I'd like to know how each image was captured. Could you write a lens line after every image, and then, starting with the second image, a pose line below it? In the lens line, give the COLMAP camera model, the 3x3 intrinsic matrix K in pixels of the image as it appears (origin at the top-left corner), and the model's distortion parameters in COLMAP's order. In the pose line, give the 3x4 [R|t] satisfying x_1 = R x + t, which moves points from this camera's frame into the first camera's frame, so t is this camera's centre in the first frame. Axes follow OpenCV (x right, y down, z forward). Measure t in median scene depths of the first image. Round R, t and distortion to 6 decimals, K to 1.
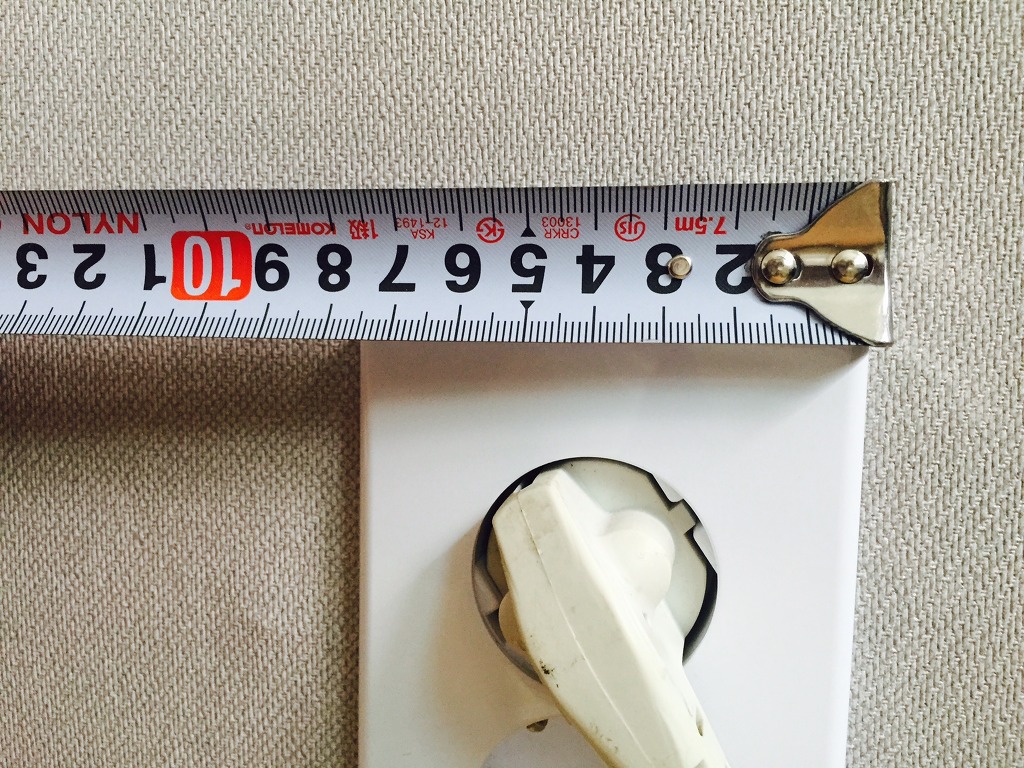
lens RADIAL K [[964.8, 0, 512.0], [0, 964.8, 384.0], [0, 0, 1]] dist [0.075023, -0.156516]
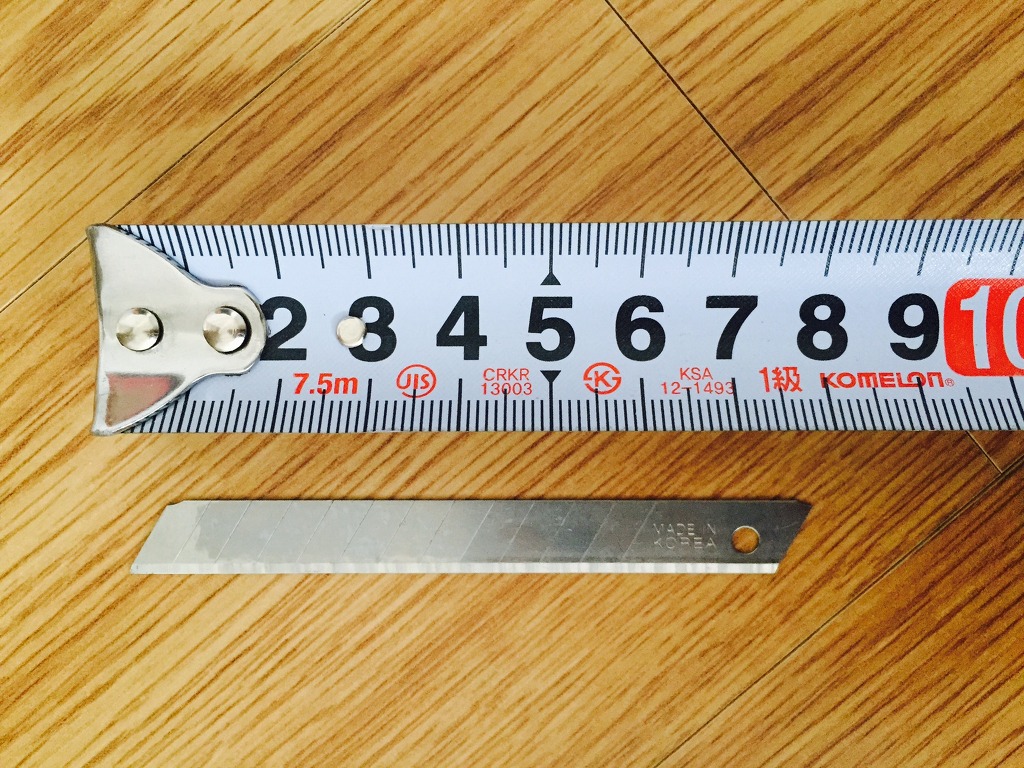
lens RADIAL K [[964.8, 0, 512.0], [0, 964.8, 384.0], [0, 0, 1]] dist [0.075023, -0.156516]
pose [[-0.987291, 0.017638, 0.157942, -0.071529], [-0.020610, -0.999640, -0.017201, -0.150023], [0.157582, -0.020237, 0.987299, 0.258206]]
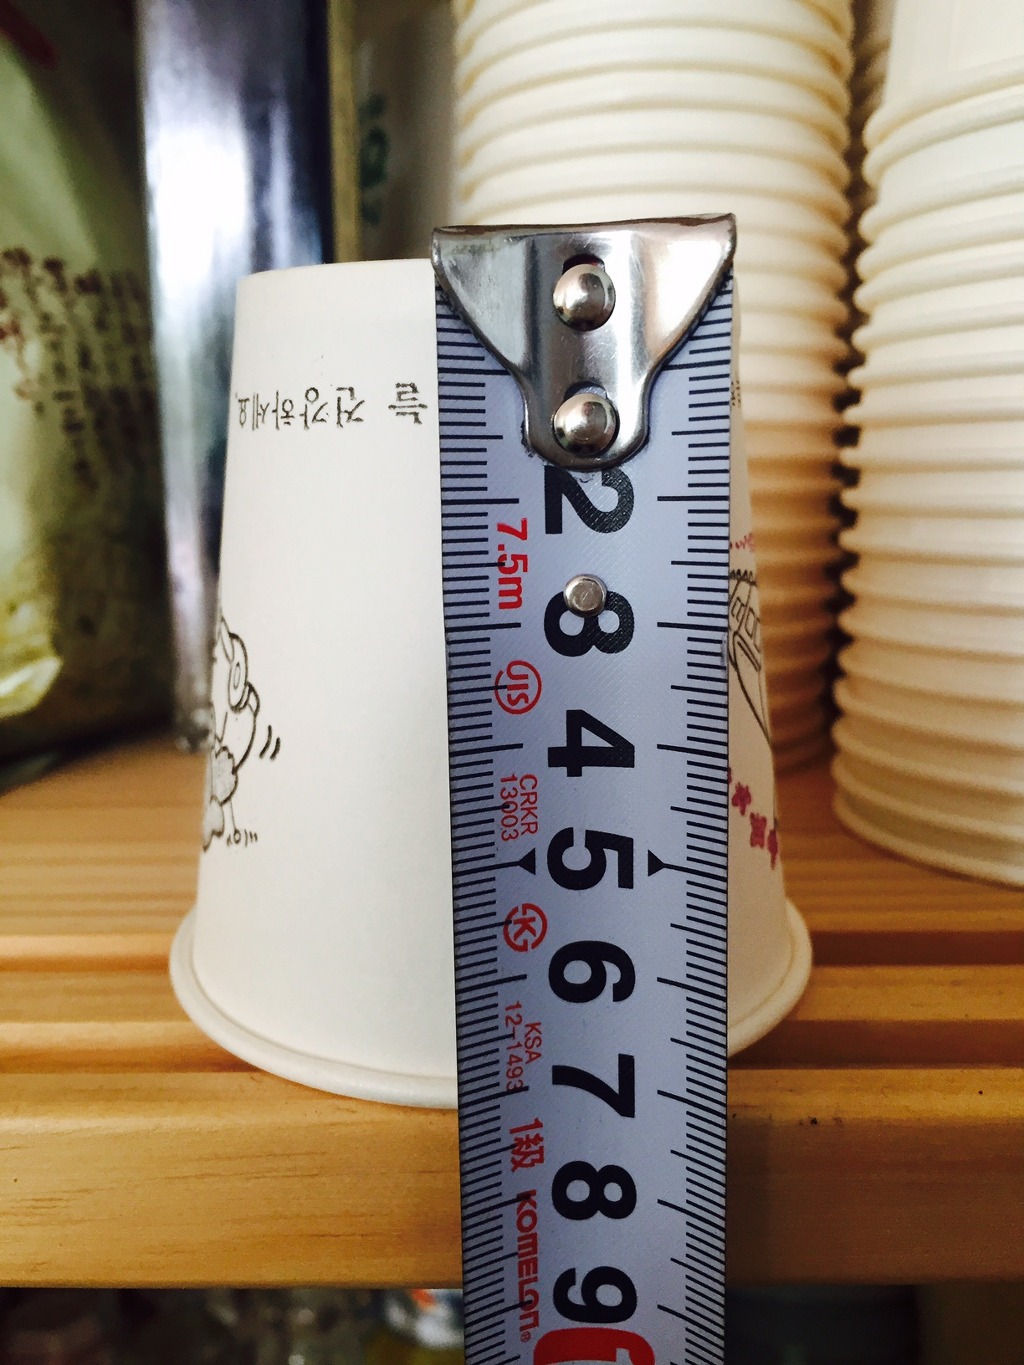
lens RADIAL K [[1286.2, 0, 512.0], [0, 1286.2, 682.5], [0, 0, 1]] dist [0.075023, -0.156516]
pose [[-0.021500, -0.999503, -0.023059, 0.140192], [0.994257, -0.018957, -0.105327, -0.084686], [0.104838, -0.025191, 0.994170, 0.250941]]
